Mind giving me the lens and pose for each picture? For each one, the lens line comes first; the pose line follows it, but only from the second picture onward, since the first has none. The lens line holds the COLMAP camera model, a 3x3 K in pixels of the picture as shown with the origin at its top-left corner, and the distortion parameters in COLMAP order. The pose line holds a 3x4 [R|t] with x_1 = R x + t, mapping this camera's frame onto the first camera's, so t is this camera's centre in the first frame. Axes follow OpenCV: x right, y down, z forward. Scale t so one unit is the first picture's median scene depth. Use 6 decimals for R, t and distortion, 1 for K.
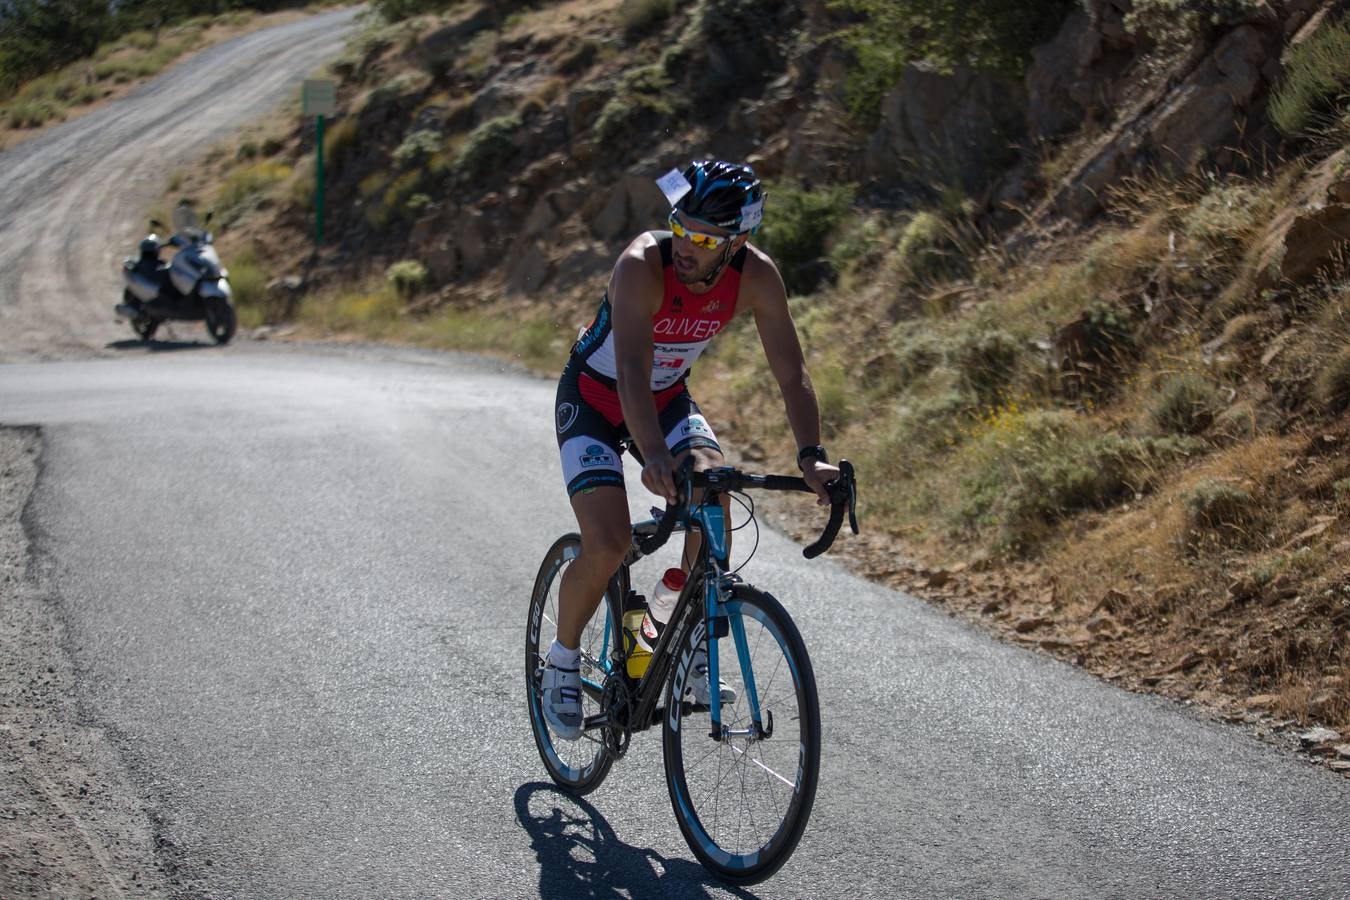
lens RADIAL K [[2786.5, 0, 675.0], [0, 2786.5, 450.0], [0, 0, 1]] dist [-0.295787, 0.092654]
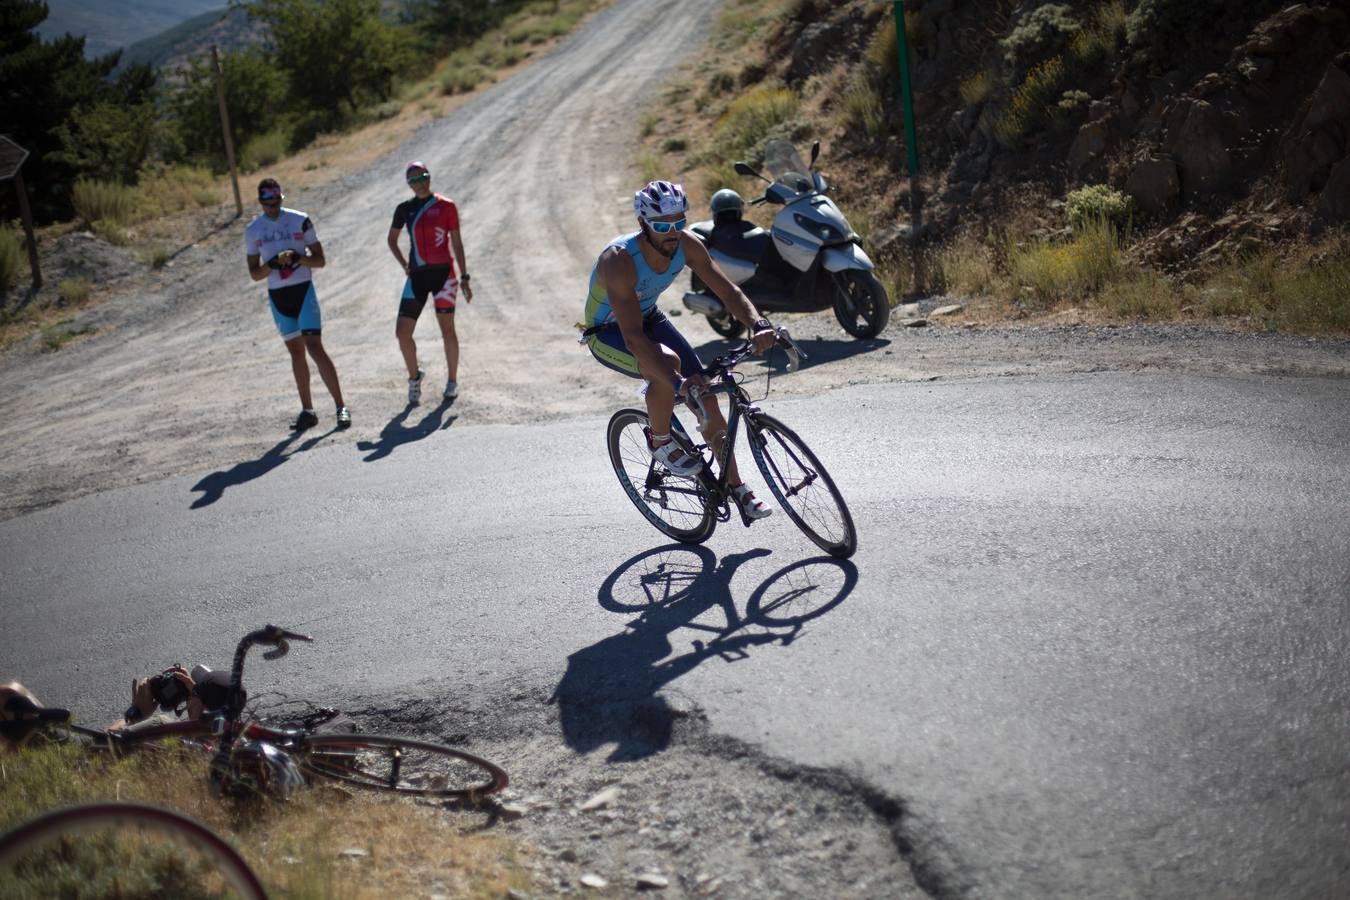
lens RADIAL K [[1975.3, 0, 675.0], [0, 1975.3, 450.0], [0, 0, 1]] dist [-0.142049, 0.223844]
pose [[0.987184, -0.101985, -0.122745, -0.142854], [0.110416, 0.991826, 0.063949, -0.044308], [0.115220, -0.076682, 0.990376, 0.488769]]
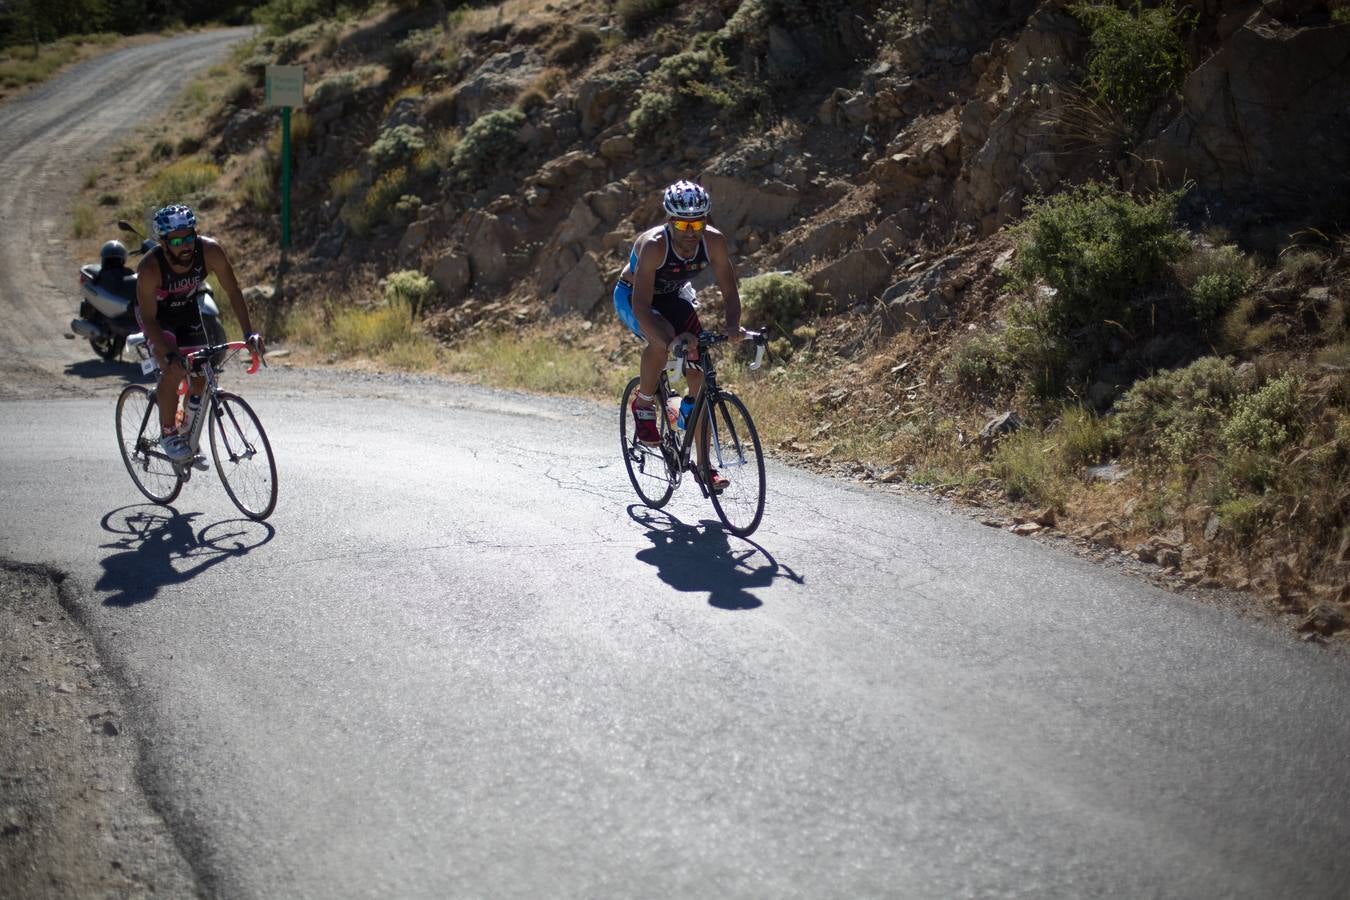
lens RADIAL K [[1975.3, 0, 675.0], [0, 1975.3, 450.0], [0, 0, 1]] dist [-0.142049, 0.223844]
pose [[0.989337, -0.010167, 0.145291, -0.101801], [0.004671, 0.999262, 0.038119, -0.033396], [-0.145571, -0.037034, 0.988654, 0.354105]]
